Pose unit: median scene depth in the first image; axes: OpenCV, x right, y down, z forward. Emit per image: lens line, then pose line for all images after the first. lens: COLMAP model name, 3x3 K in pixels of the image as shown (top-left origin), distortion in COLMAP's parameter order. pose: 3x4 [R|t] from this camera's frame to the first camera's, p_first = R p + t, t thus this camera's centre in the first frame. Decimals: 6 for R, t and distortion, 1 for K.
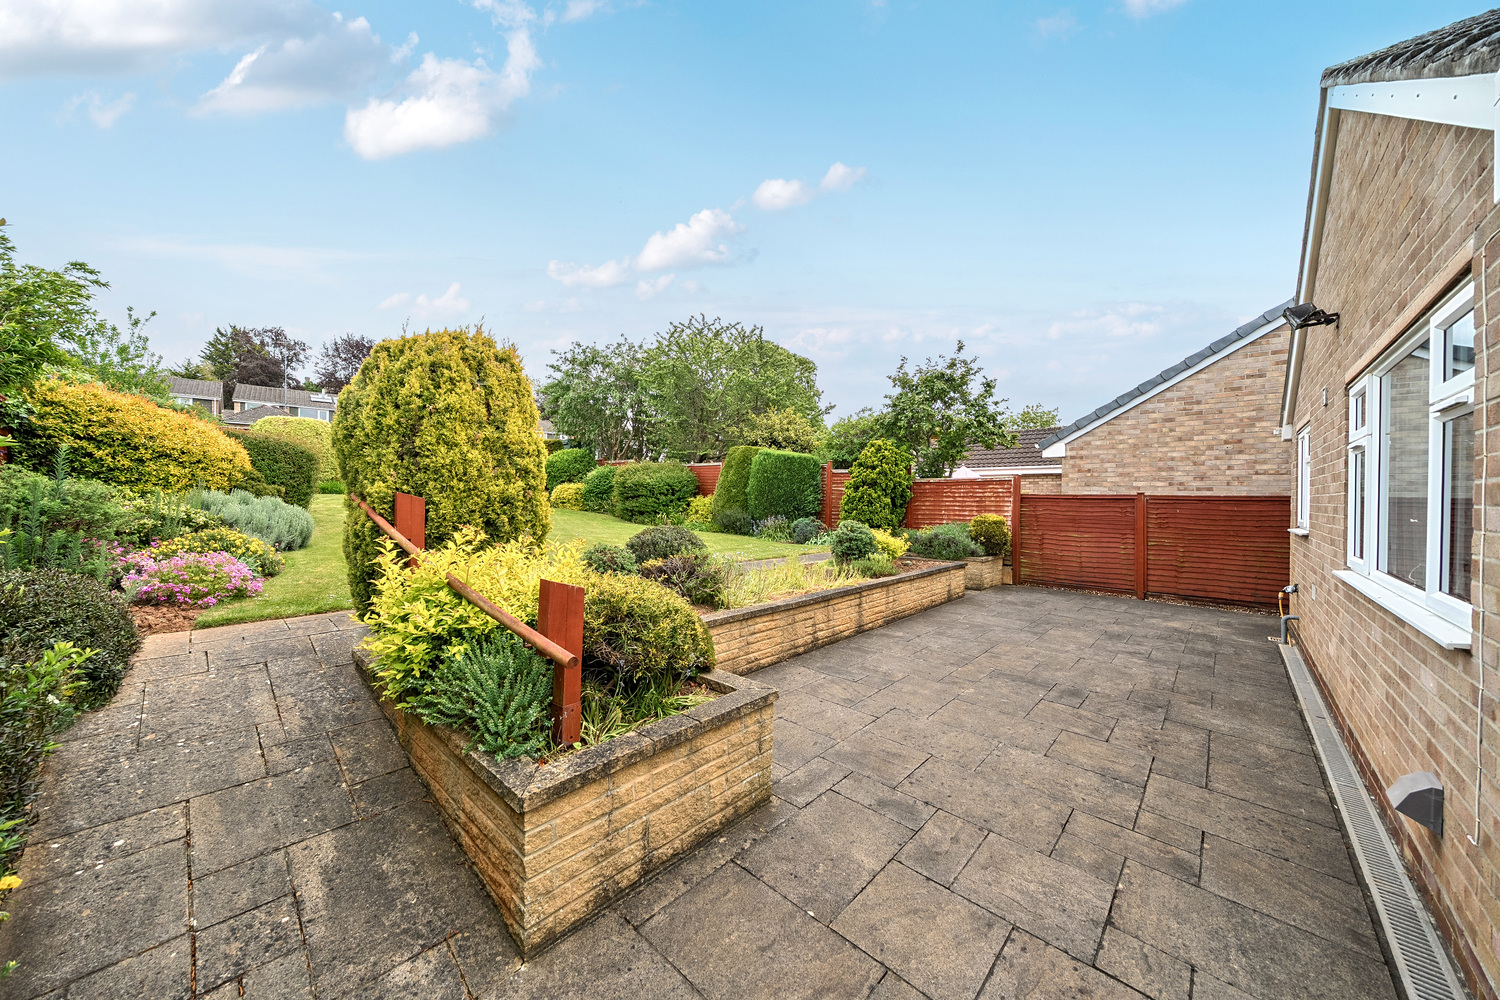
lens RADIAL K [[510.5, 0, 742.8], [0, 510.5, 498.1], [0, 0, 1]] dist [-0.000913, -0.000263]
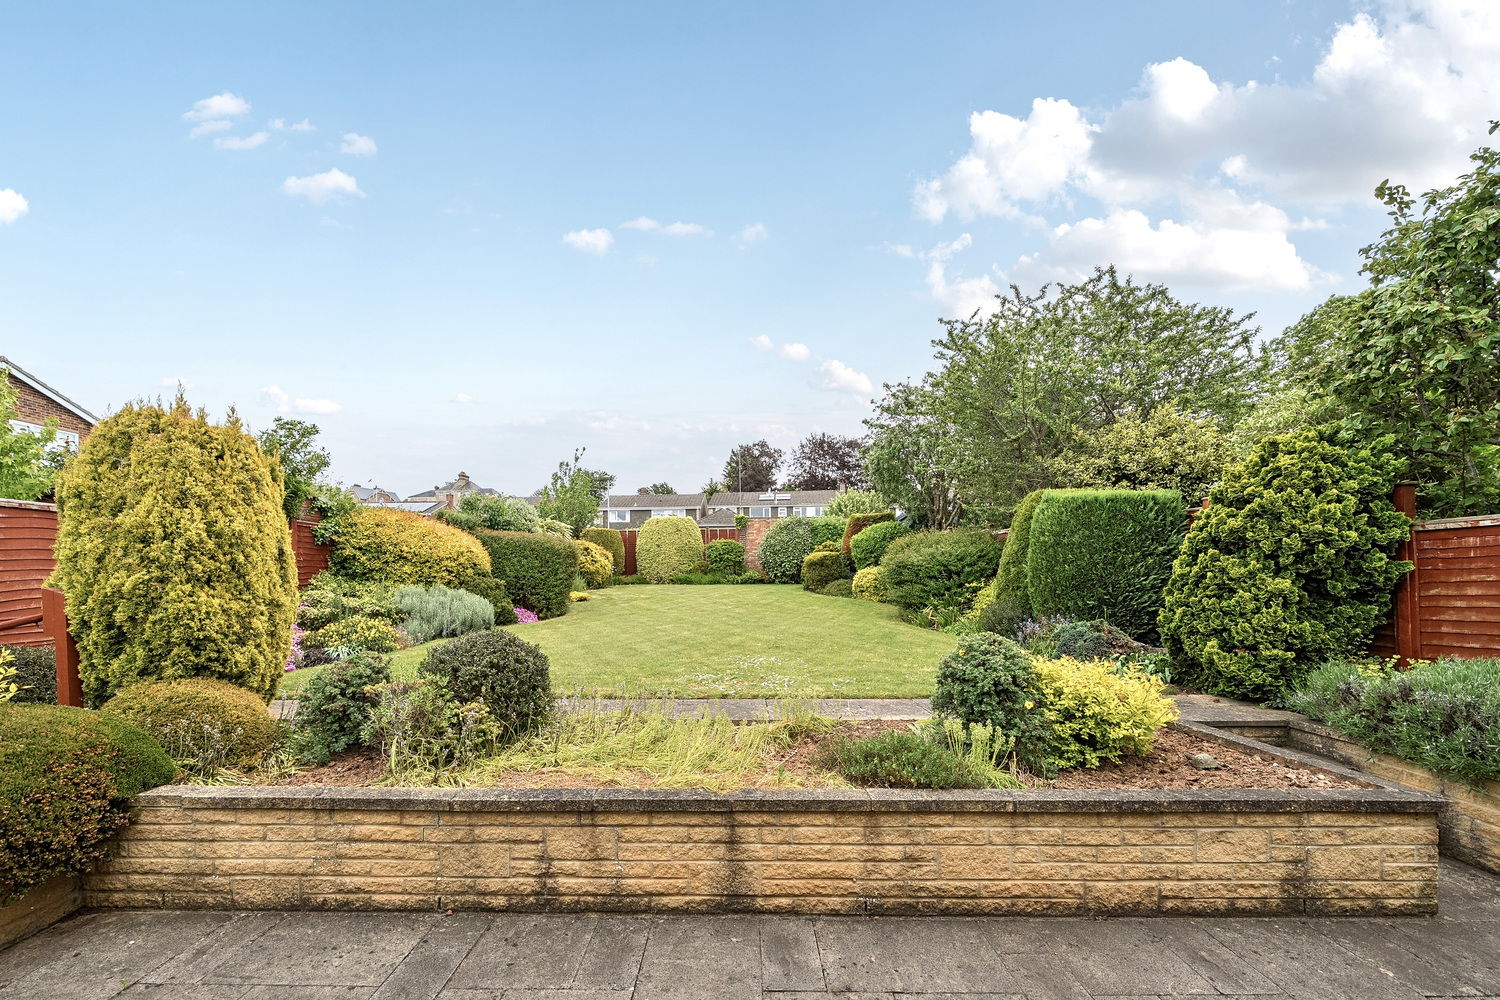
lens RADIAL K [[589.4, 0, 723.8], [0, 589.4, 595.9], [0, 0, 1]] dist [-0.000498, -0.000261]
pose [[0.670263, 0.000901, -0.742123, 0.328264], [0.013842, 0.999810, 0.013716, 0.001903], [0.741995, -0.019466, 0.670123, 0.387967]]
